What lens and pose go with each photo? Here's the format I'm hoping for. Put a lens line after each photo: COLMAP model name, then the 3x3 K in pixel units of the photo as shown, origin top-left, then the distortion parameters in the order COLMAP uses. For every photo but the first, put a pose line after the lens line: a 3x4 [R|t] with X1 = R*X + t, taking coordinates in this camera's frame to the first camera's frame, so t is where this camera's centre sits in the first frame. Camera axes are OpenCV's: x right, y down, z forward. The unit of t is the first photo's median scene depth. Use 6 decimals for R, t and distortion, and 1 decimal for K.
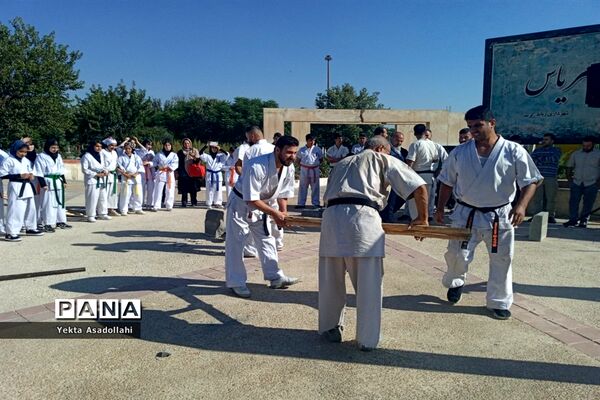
lens RADIAL K [[468.1, 0, 302.5], [0, 468.1, 210.8], [0, 0, 1]] dist [0.081009, -0.118987]
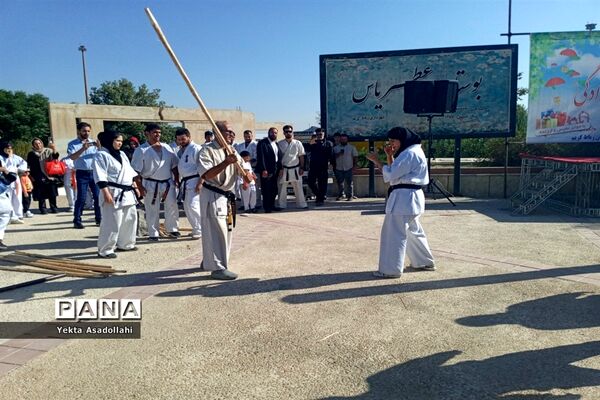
lens RADIAL K [[468.1, 0, 302.5], [0, 468.1, 210.8], [0, 0, 1]] dist [0.081009, -0.118987]
pose [[0.884135, -0.080349, 0.460270, -0.080394], [0.078227, 0.996653, 0.023719, 0.001185], [-0.460636, 0.015034, 0.887462, -0.014577]]
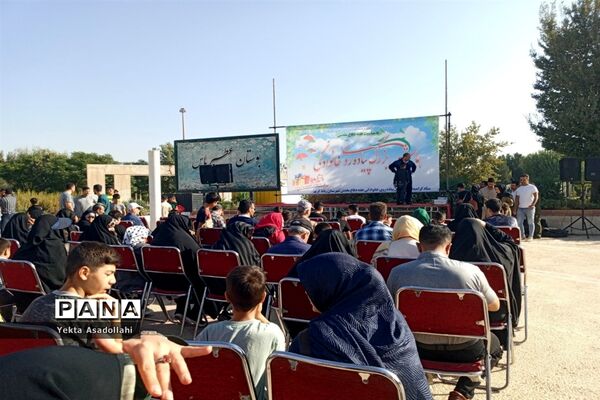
lens RADIAL K [[468.1, 0, 302.5], [0, 468.1, 210.8], [0, 0, 1]] dist [0.081009, -0.118987]
pose [[0.966110, -0.029826, 0.256401, 0.135737], [0.052998, 0.995060, -0.083940, 0.042370], [-0.252631, 0.094684, 0.962919, -0.343596]]
